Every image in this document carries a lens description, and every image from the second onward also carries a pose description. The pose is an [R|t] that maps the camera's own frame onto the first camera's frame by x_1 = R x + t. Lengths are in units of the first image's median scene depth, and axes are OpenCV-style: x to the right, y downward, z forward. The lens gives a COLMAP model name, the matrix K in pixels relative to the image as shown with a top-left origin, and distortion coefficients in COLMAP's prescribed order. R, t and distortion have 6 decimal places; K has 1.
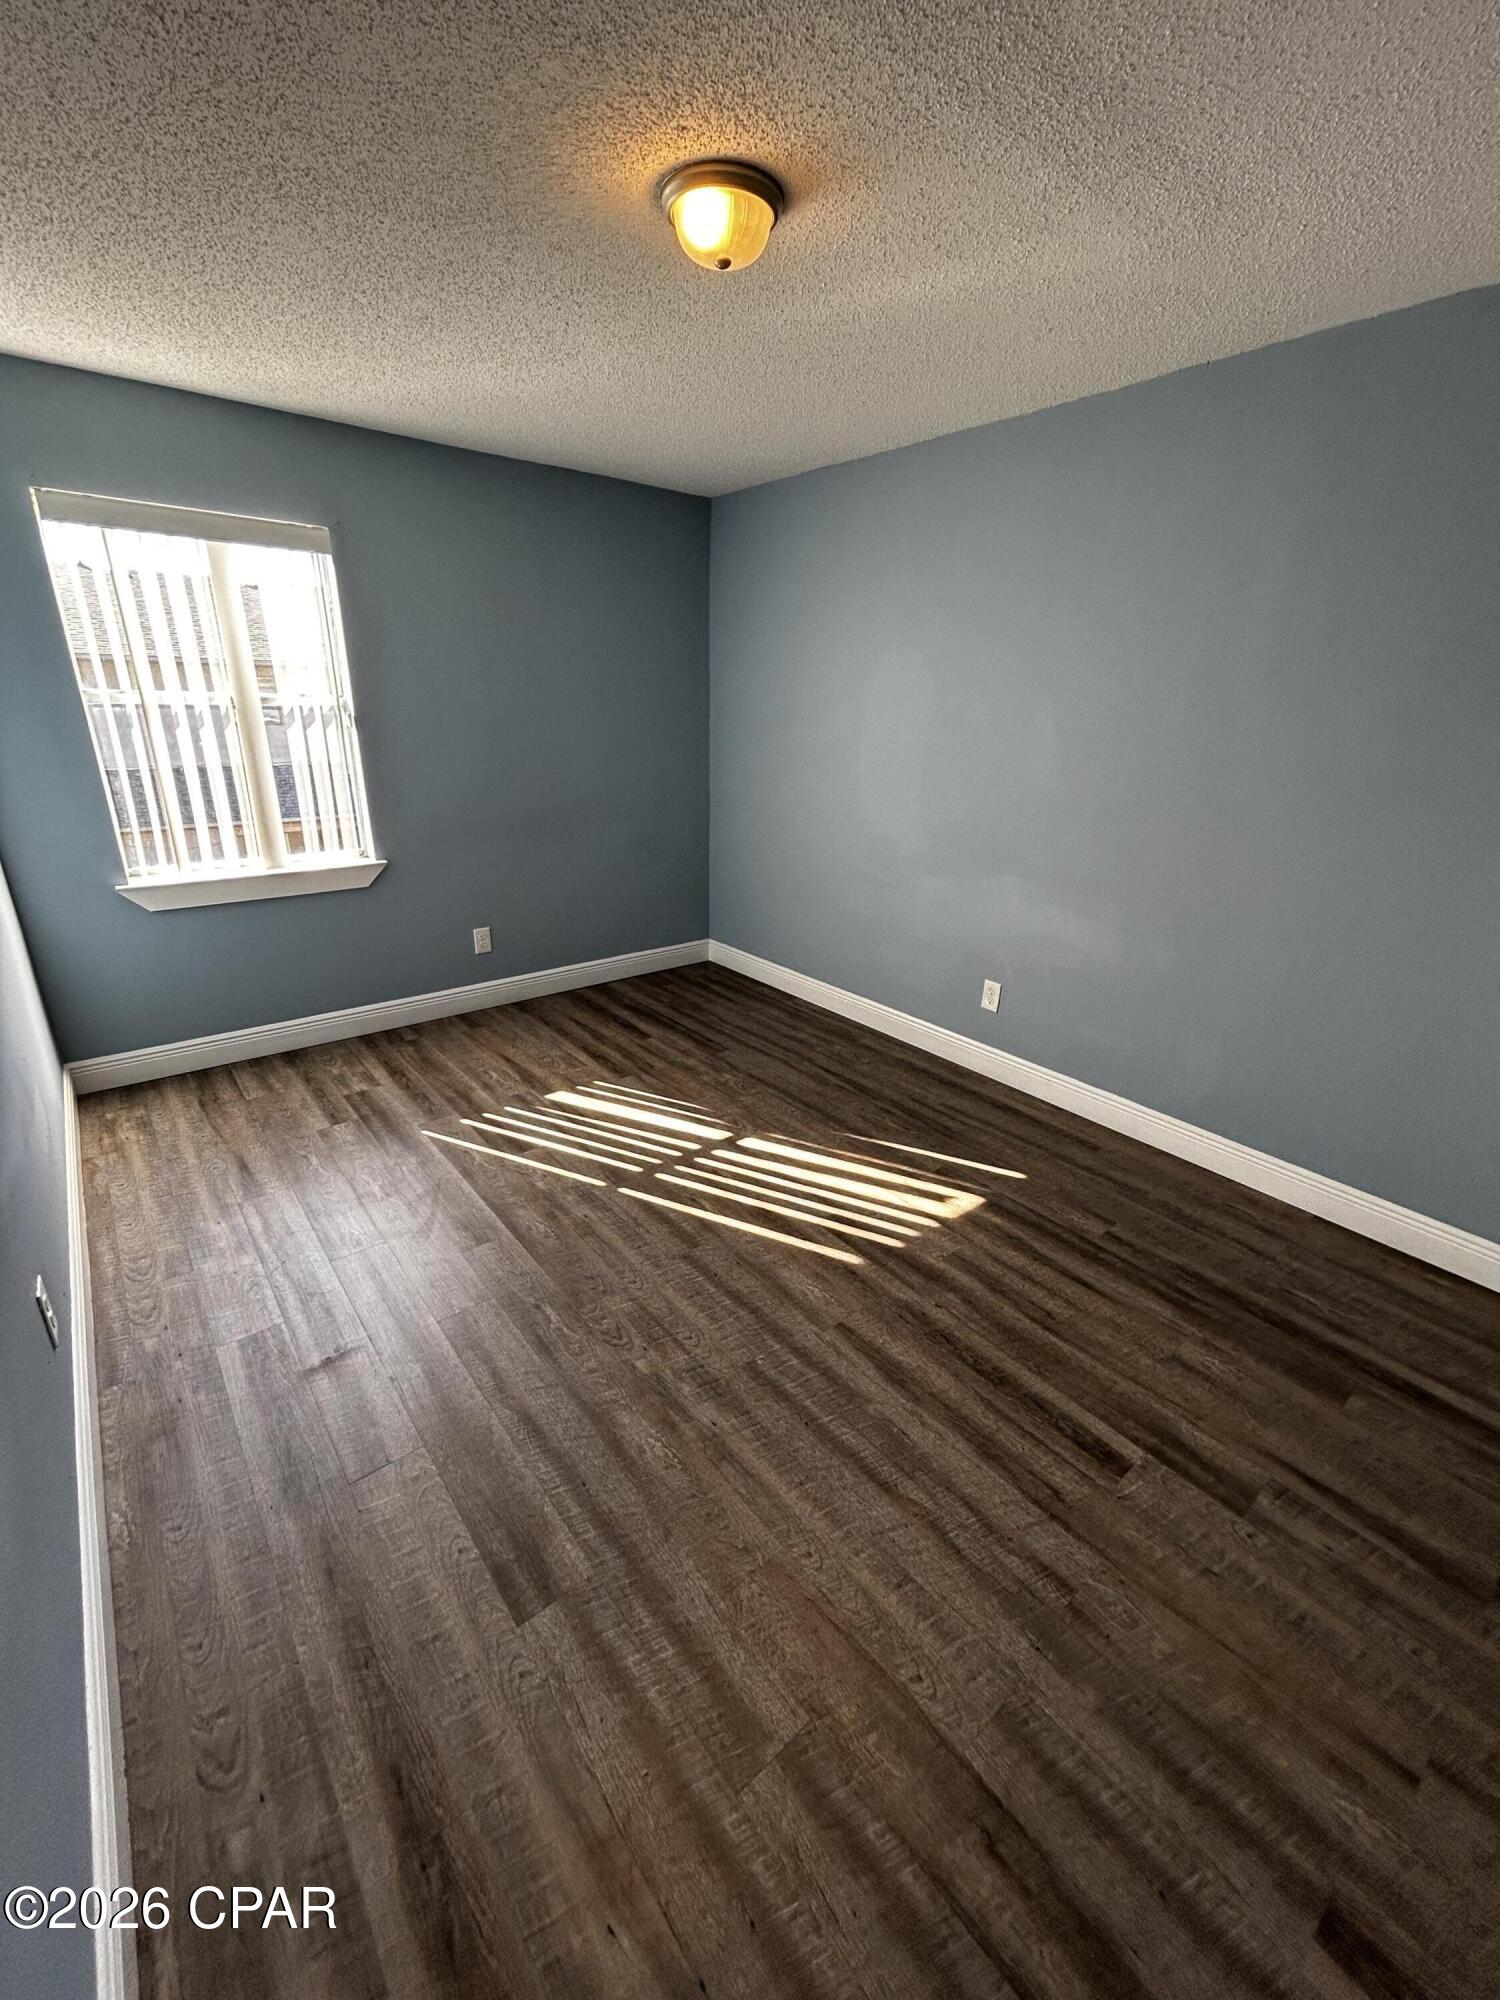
lens RADIAL K [[811.8, 0, 750.0], [0, 811.8, 1000.0], [0, 0, 1]] dist [-0.001107, 0.000126]
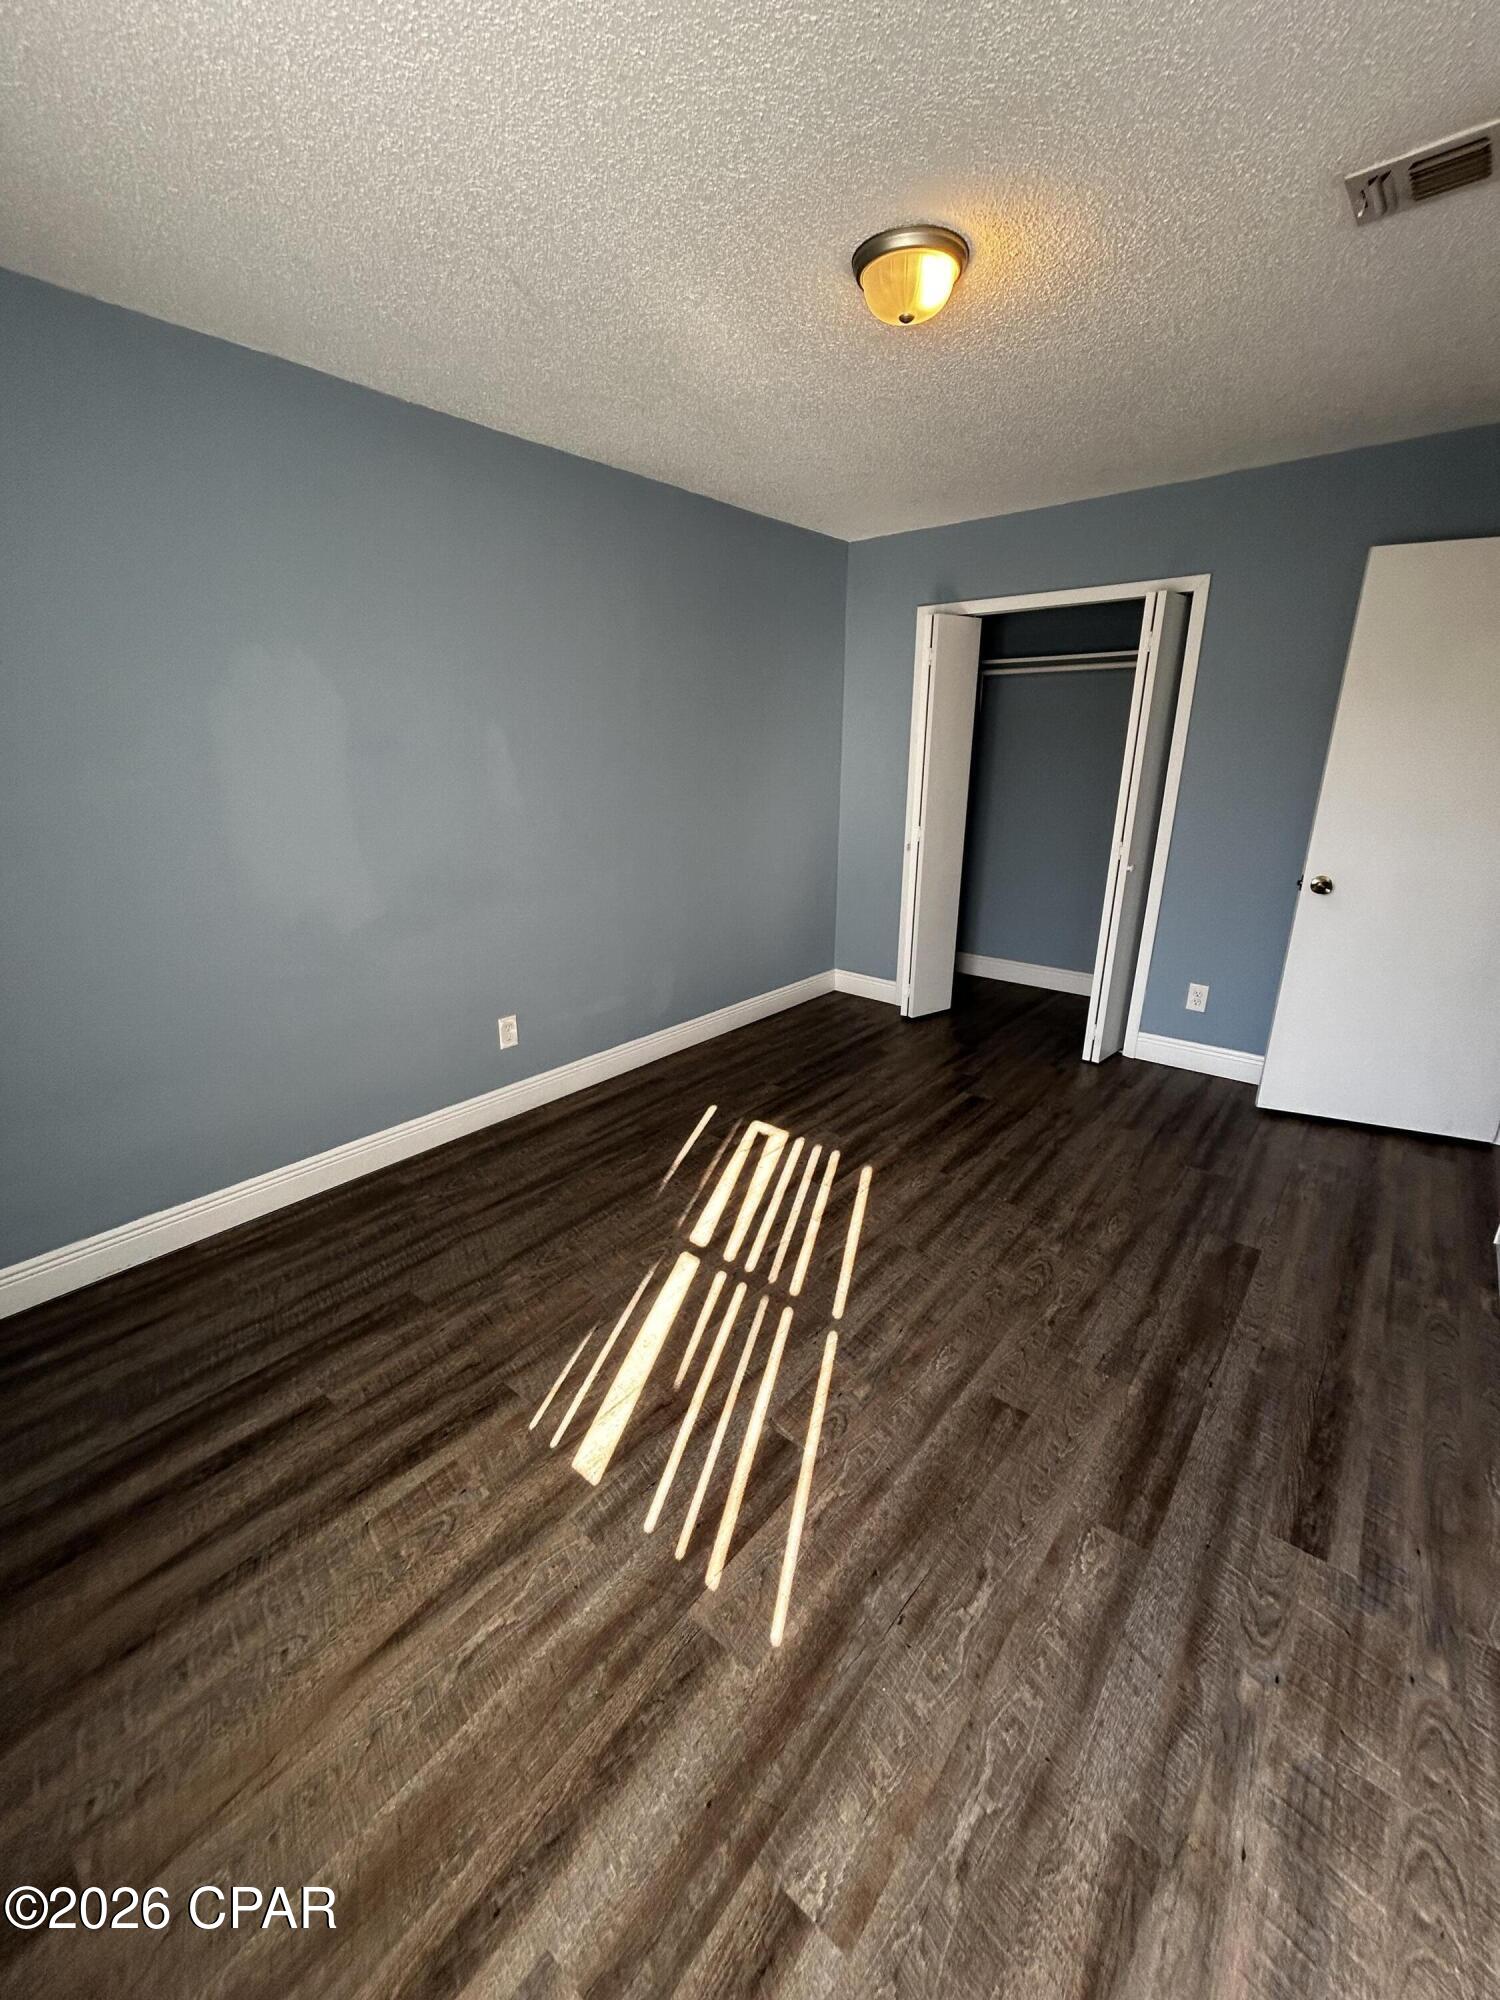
lens RADIAL K [[811.8, 0, 750.0], [0, 811.8, 1000.0], [0, 0, 1]] dist [-0.001107, 0.000126]
pose [[-0.193529, -0.319629, 0.927569, -0.739922], [0.339094, 0.865385, 0.368950, -0.345939], [-0.920631, 0.385935, -0.059093, 0.928861]]
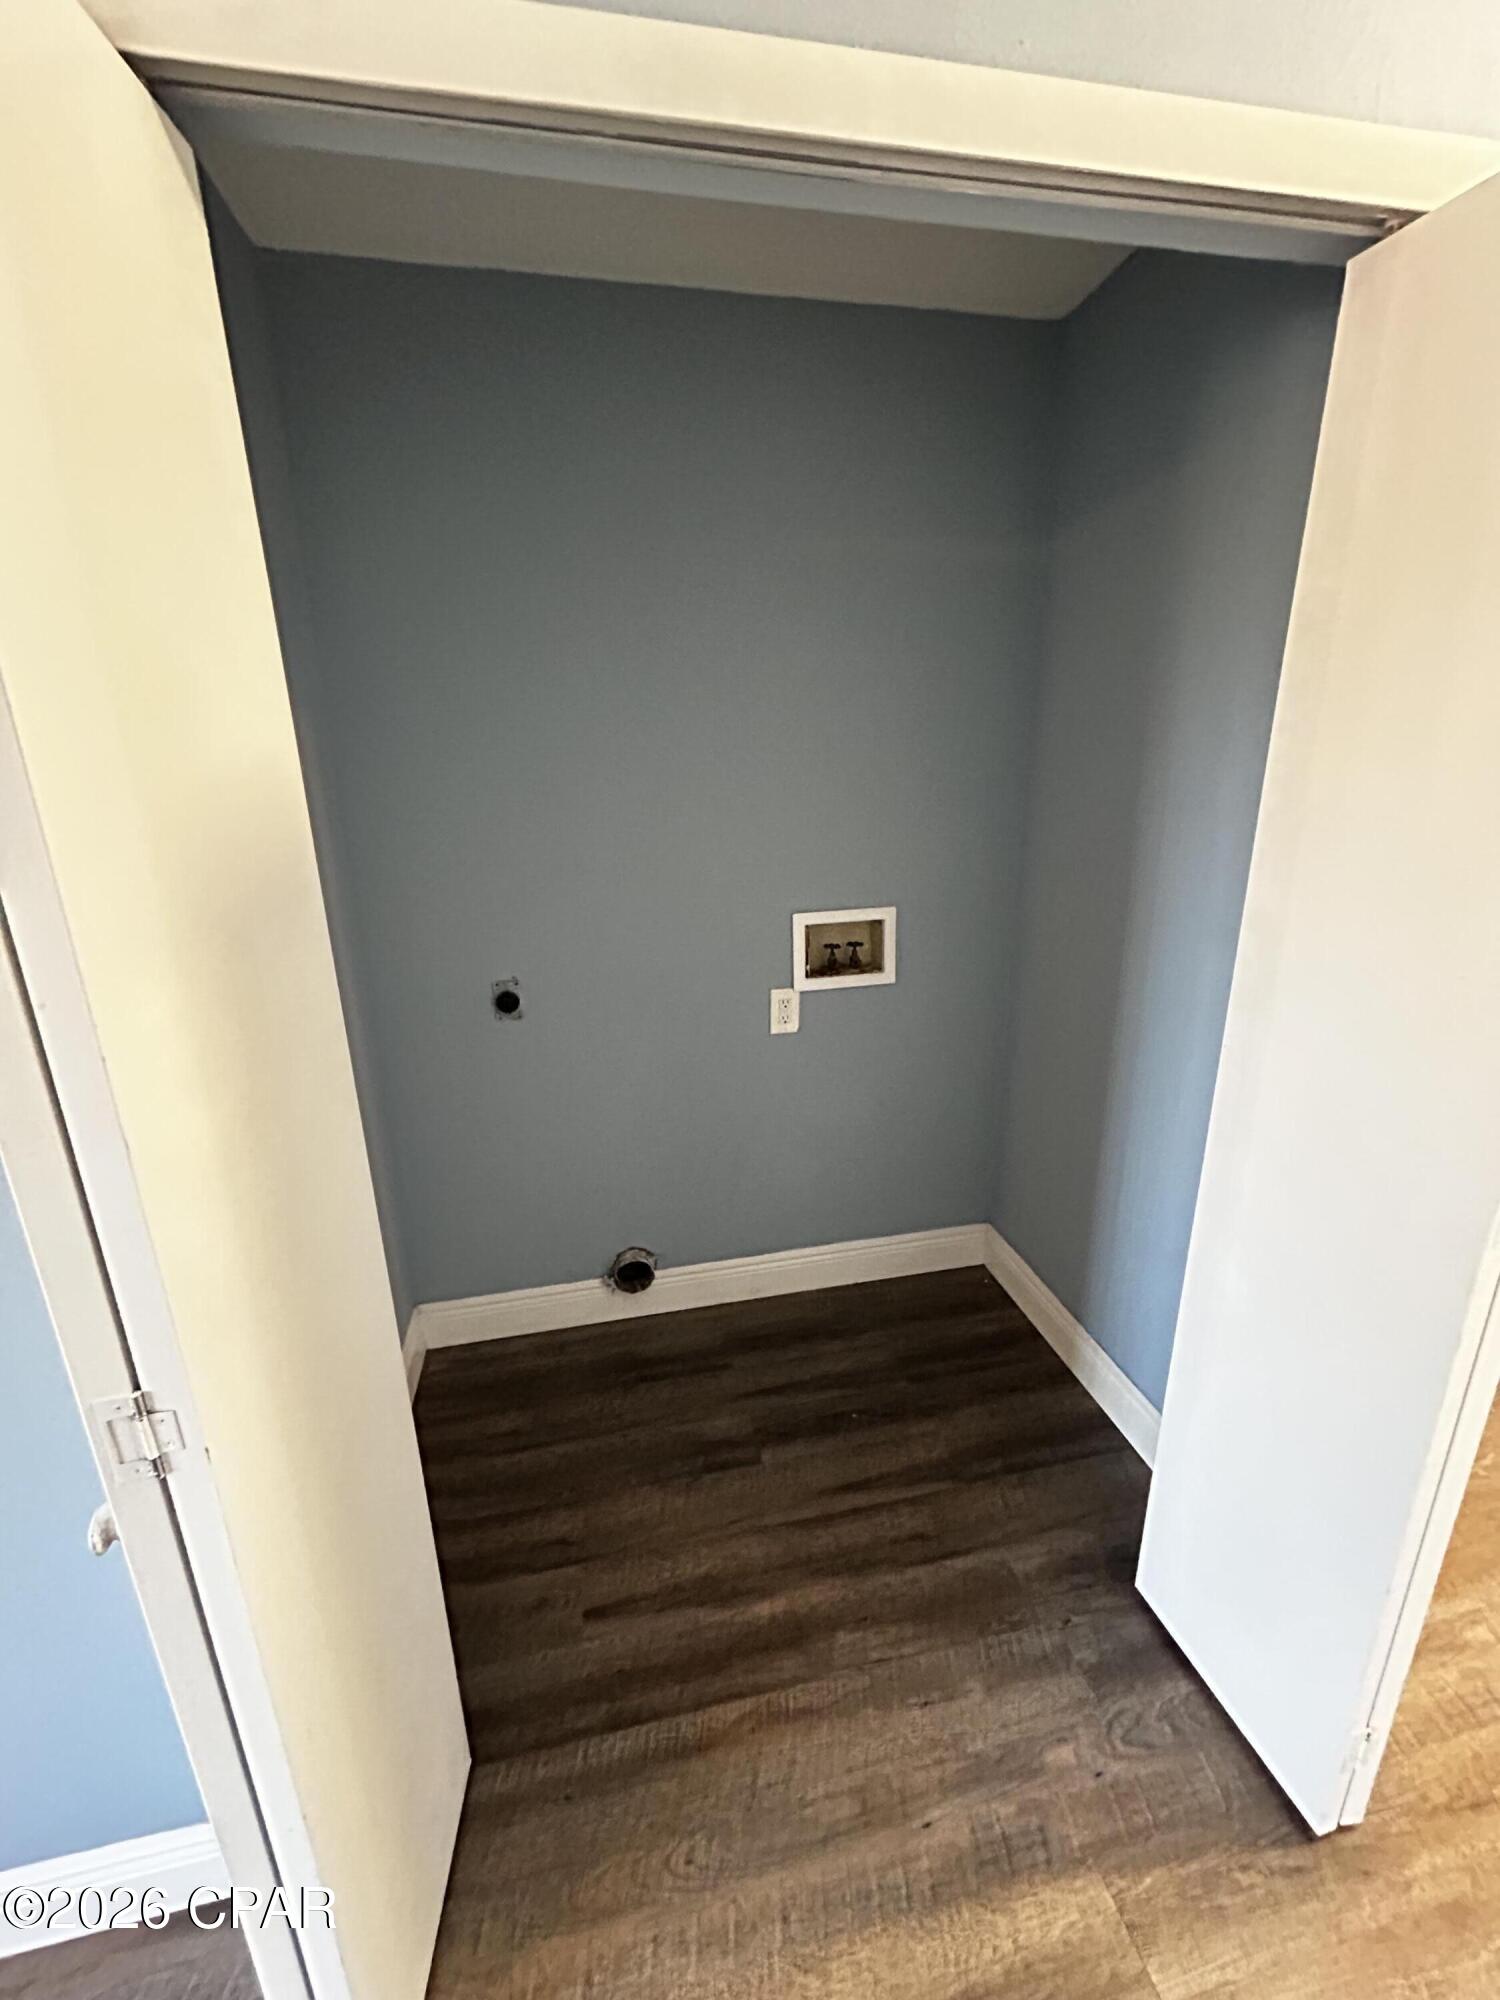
lens RADIAL K [[811.8, 0, 750.0], [0, 811.8, 1000.0], [0, 0, 1]] dist [-0.001107, 0.000126]
pose [[-0.459491, 0.237485, -0.855844, 0.267879], [-0.303390, 0.863664, 0.402541, -0.175514], [0.834759, 0.444618, -0.324795, 0.499173]]
